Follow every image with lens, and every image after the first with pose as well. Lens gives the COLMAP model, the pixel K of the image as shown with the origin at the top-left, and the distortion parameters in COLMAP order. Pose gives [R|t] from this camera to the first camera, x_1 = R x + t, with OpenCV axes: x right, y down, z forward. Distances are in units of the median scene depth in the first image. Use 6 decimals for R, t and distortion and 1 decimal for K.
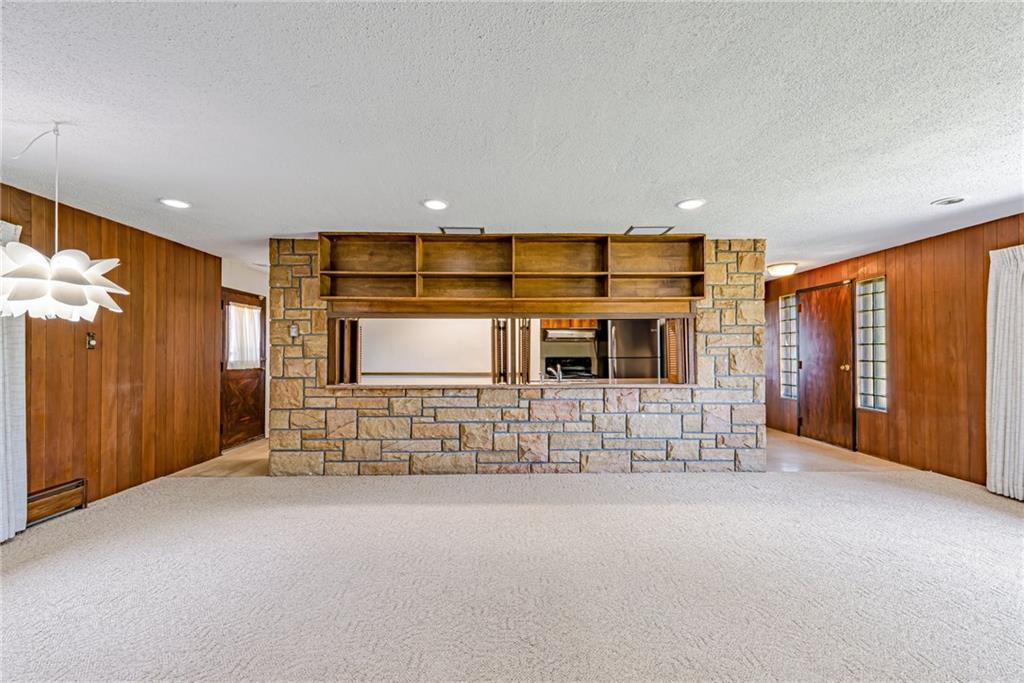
lens RADIAL K [[413.5, 0, 516.1], [0, 413.5, 348.3], [0, 0, 1]] dist [0.010699, -0.001295]
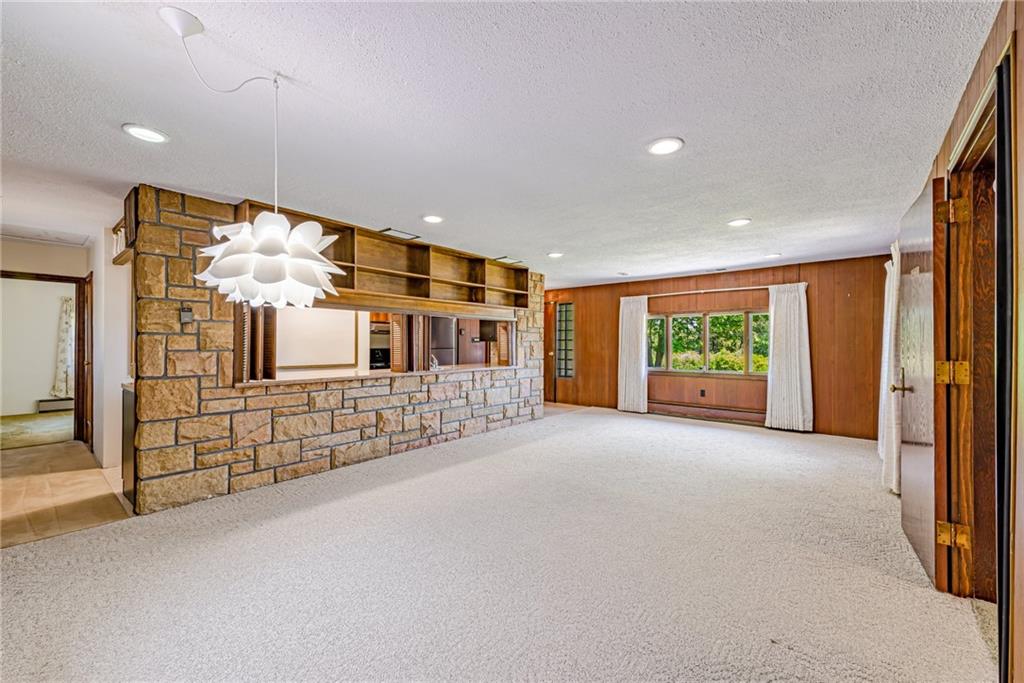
lens RADIAL K [[413.5, 0, 517.3], [0, 413.5, 343.0], [0, 0, 1]] dist [0.010699, -0.001295]
pose [[0.644214, 0.005494, 0.764826, -0.722036], [-0.012765, 0.999912, 0.003570, -0.001319], [-0.764739, -0.012062, 0.644228, 0.041225]]
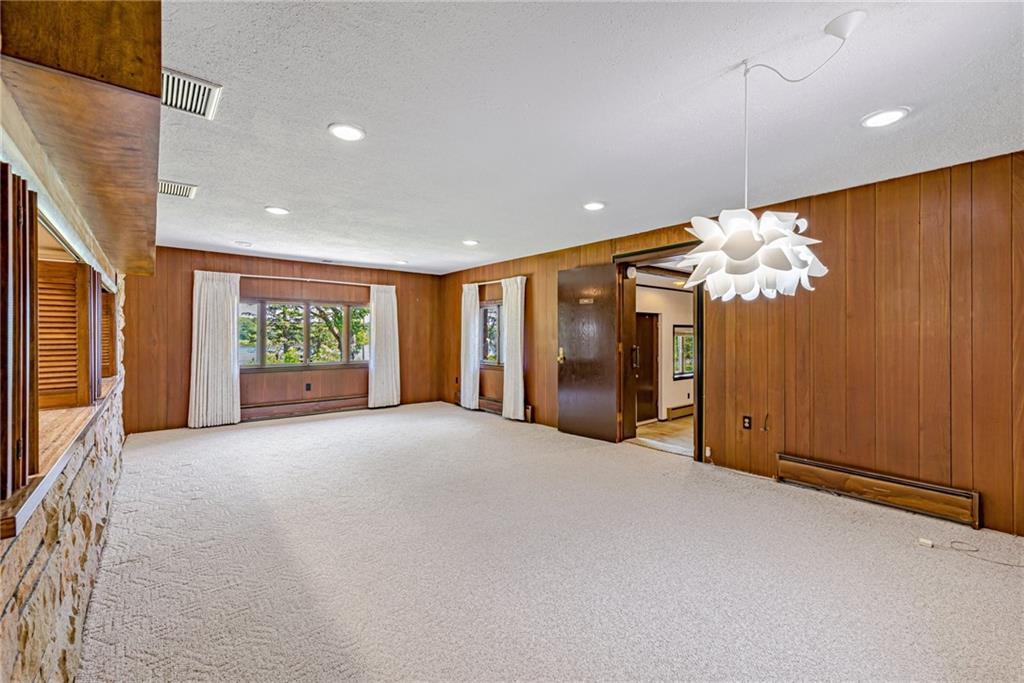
lens RADIAL K [[413.5, 0, 535.2], [0, 413.5, 335.6], [0, 0, 1]] dist [0.010699, -0.001295]
pose [[-0.657365, 0.002299, 0.753568, -0.729356], [-0.009402, 0.999892, -0.011252, 0.010668], [-0.753513, -0.014482, -0.657273, 0.949300]]
